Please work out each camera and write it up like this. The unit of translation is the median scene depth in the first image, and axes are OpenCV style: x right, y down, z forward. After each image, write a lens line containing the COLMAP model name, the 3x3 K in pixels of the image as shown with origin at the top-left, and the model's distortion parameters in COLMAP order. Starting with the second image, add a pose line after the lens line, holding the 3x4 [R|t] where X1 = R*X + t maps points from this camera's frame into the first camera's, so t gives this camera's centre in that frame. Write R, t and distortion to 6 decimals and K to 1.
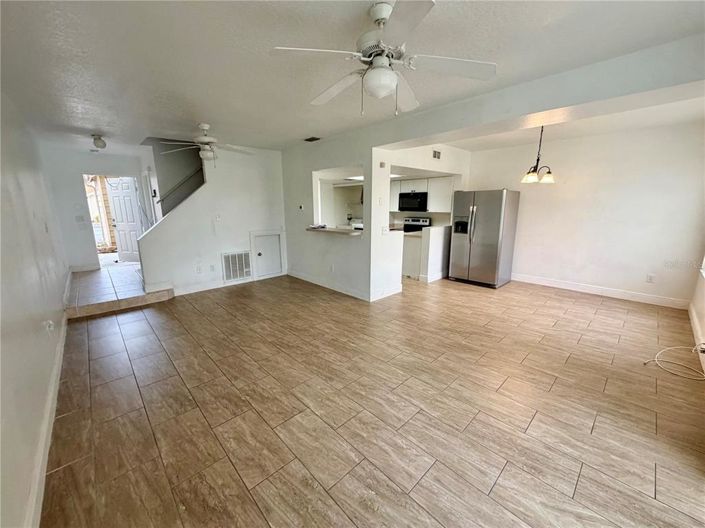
lens RADIAL K [[281.4, 0, 349.3], [0, 281.4, 264.3], [0, 0, 1]] dist [0.001670, -0.000405]
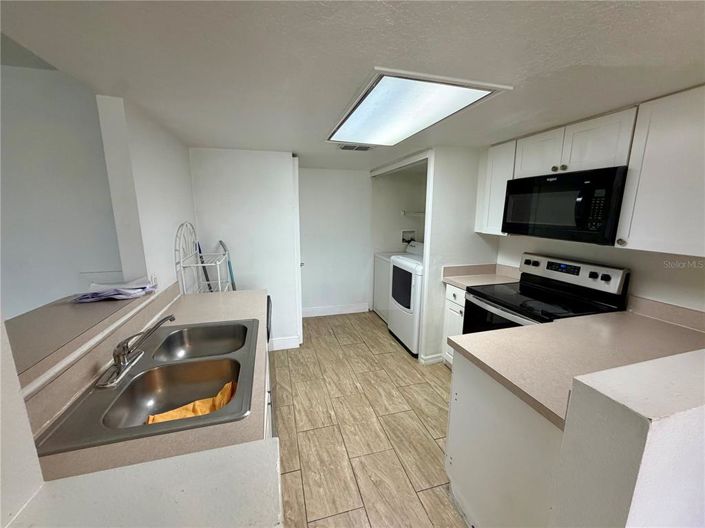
lens RADIAL K [[281.4, 0, 351.1], [0, 281.4, 264.6], [0, 0, 1]] dist [0.001670, -0.000405]
pose [[0.890226, 0.098334, -0.444780, 0.173005], [-0.107341, 0.994210, 0.004962, -0.140077], [0.442692, 0.043325, 0.895626, 0.647651]]
